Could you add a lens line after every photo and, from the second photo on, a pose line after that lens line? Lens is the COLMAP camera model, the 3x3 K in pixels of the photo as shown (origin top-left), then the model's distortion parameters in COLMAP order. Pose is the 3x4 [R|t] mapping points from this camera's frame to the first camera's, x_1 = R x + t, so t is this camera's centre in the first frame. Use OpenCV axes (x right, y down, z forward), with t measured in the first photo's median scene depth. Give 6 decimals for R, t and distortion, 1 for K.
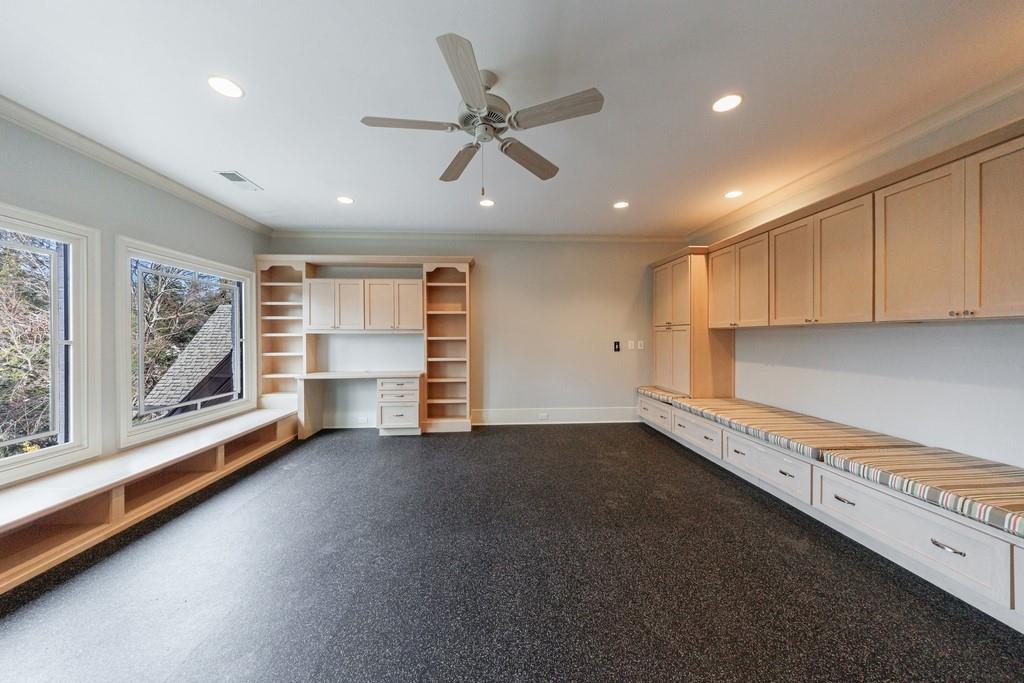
lens RADIAL K [[351.8, 0, 512.0], [0, 351.8, 341.5], [0, 0, 1]] dist [0.028510, -0.015253]
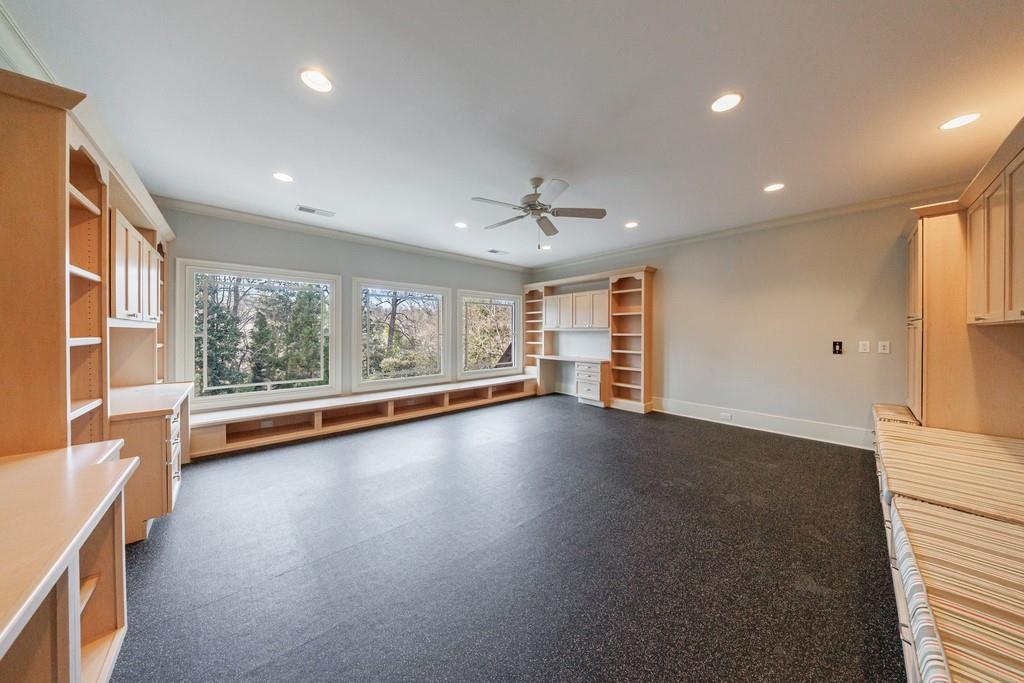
lens RADIAL K [[317.0, 0, 512.0], [0, 317.0, 341.5], [0, 0, 1]] dist [-0.001185, -0.000052]
pose [[0.623008, 0.029198, -0.781670, 0.444279], [-0.014236, 0.999561, 0.025991, -0.008545], [0.782086, -0.005065, 0.623150, -0.009384]]
